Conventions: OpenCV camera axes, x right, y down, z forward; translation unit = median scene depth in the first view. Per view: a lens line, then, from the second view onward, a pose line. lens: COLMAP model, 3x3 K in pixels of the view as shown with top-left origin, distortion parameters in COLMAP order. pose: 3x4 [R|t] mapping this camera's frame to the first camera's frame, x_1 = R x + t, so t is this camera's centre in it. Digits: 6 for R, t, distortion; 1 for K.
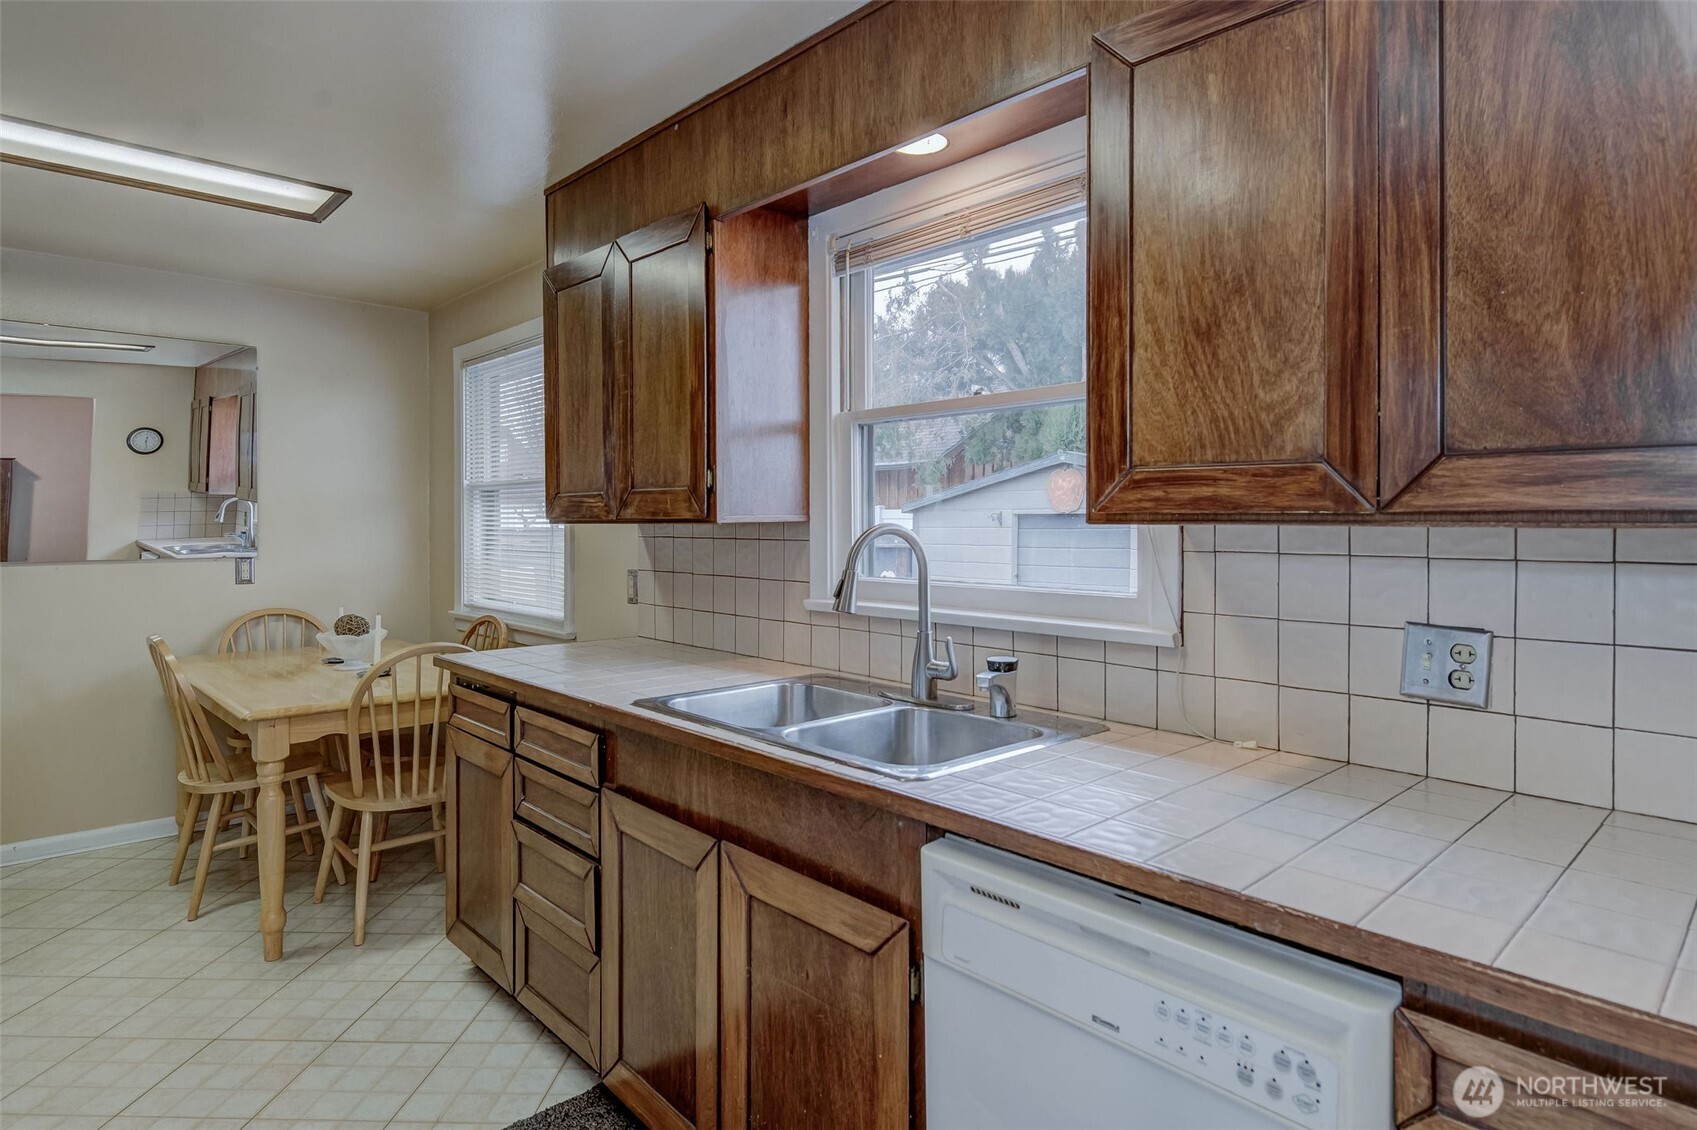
lens RADIAL K [[921.4, 0, 853.9], [0, 921.4, 531.1], [0, 0, 1]] dist [-0.003287, -0.000854]
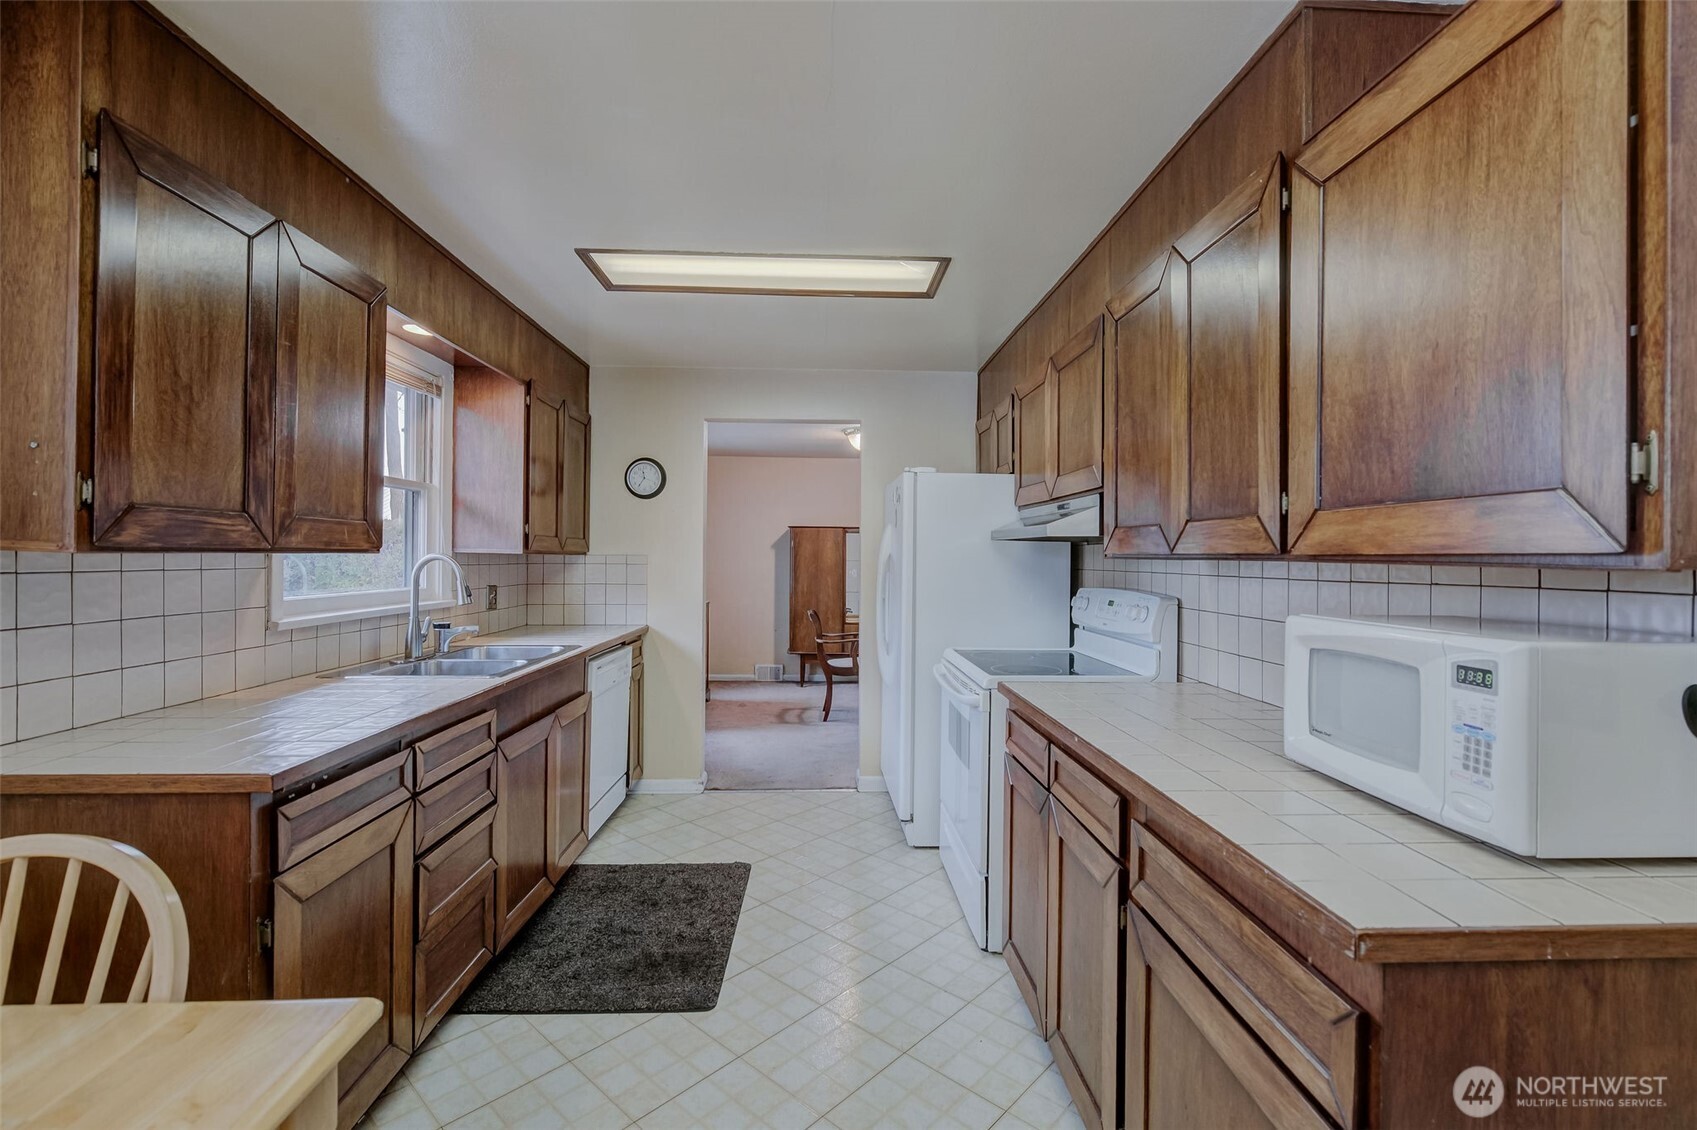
lens RADIAL K [[759.3, 0, 857.1], [0, 759.3, 555.2], [0, 0, 1]] dist [-0.000557, -0.000983]
pose [[-0.756629, -0.004627, 0.653828, -2.141953], [-0.001262, 0.999983, 0.005617, -0.020721], [-0.653843, 0.003425, -0.756622, 2.260570]]
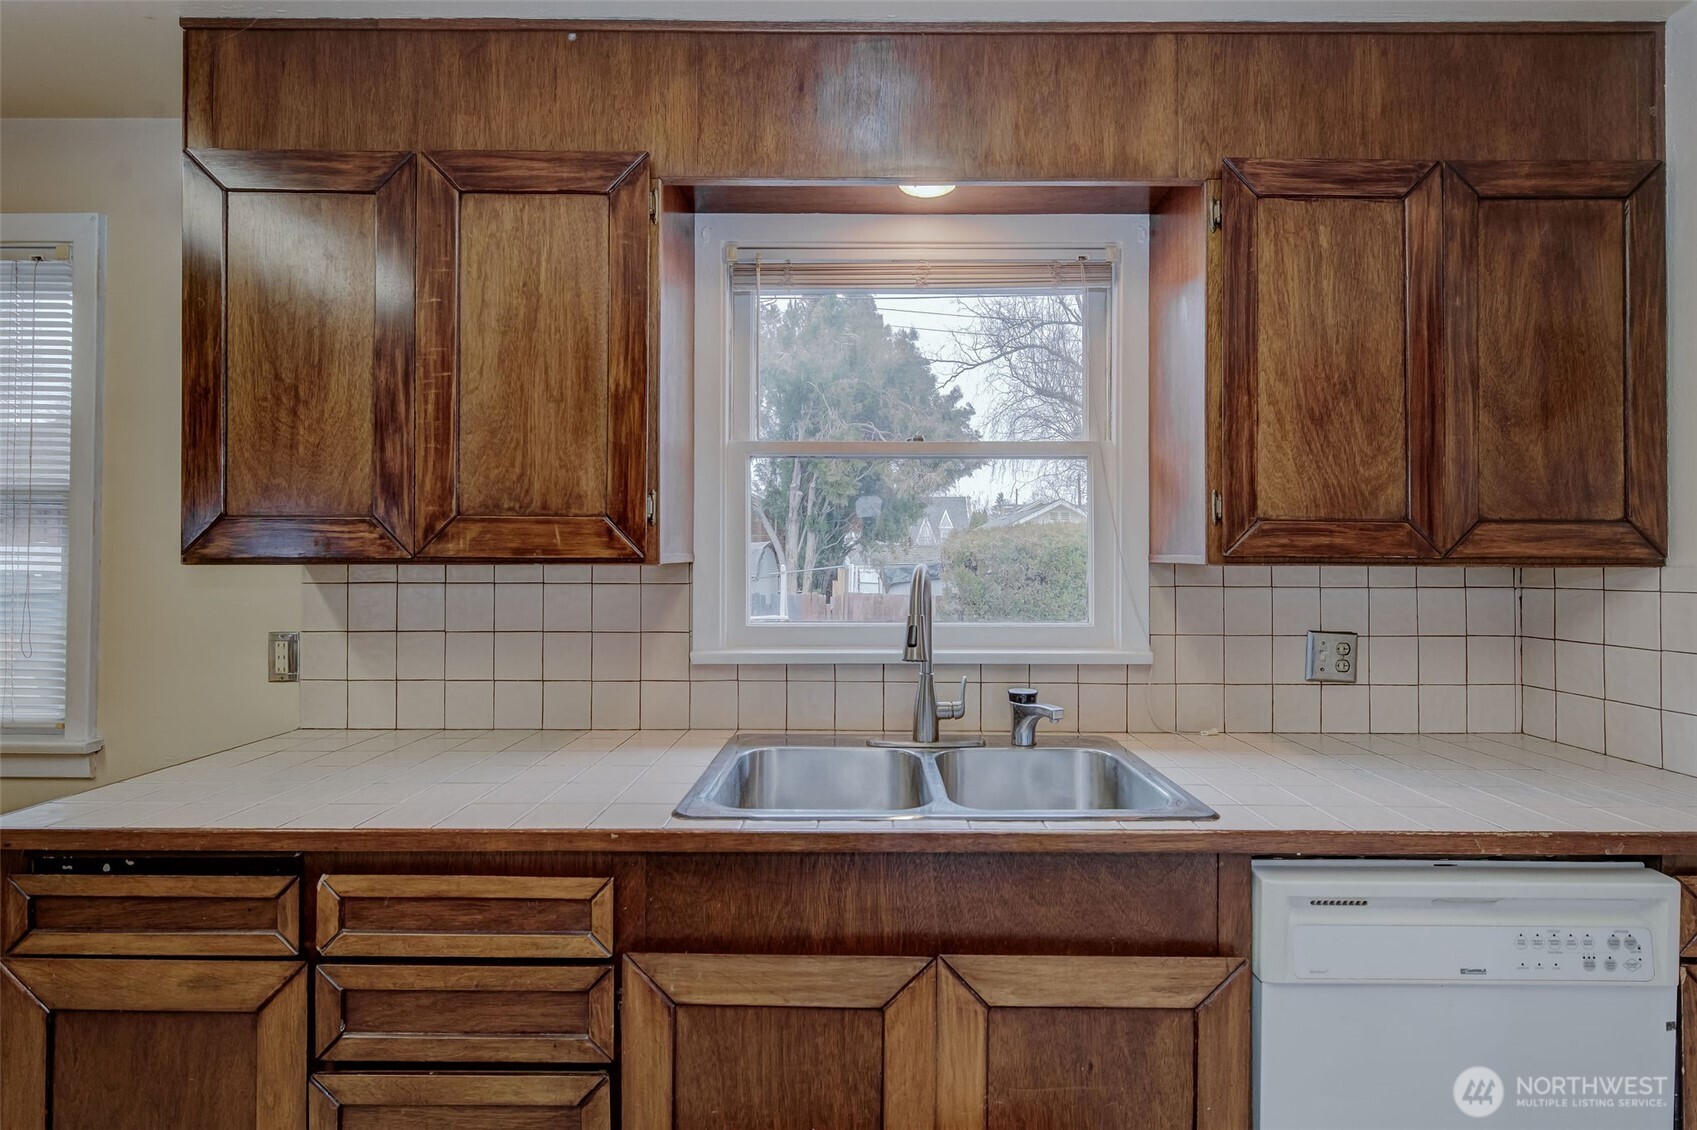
lens RADIAL K [[759.3, 0, 857.1], [0, 759.3, 555.2], [0, 0, 1]] dist [-0.000557, -0.000983]
pose [[0.688372, 0.009291, 0.725298, -0.844549], [0.005309, 0.999827, -0.017846, -0.006052], [-0.725338, 0.016135, 0.688203, 0.727419]]
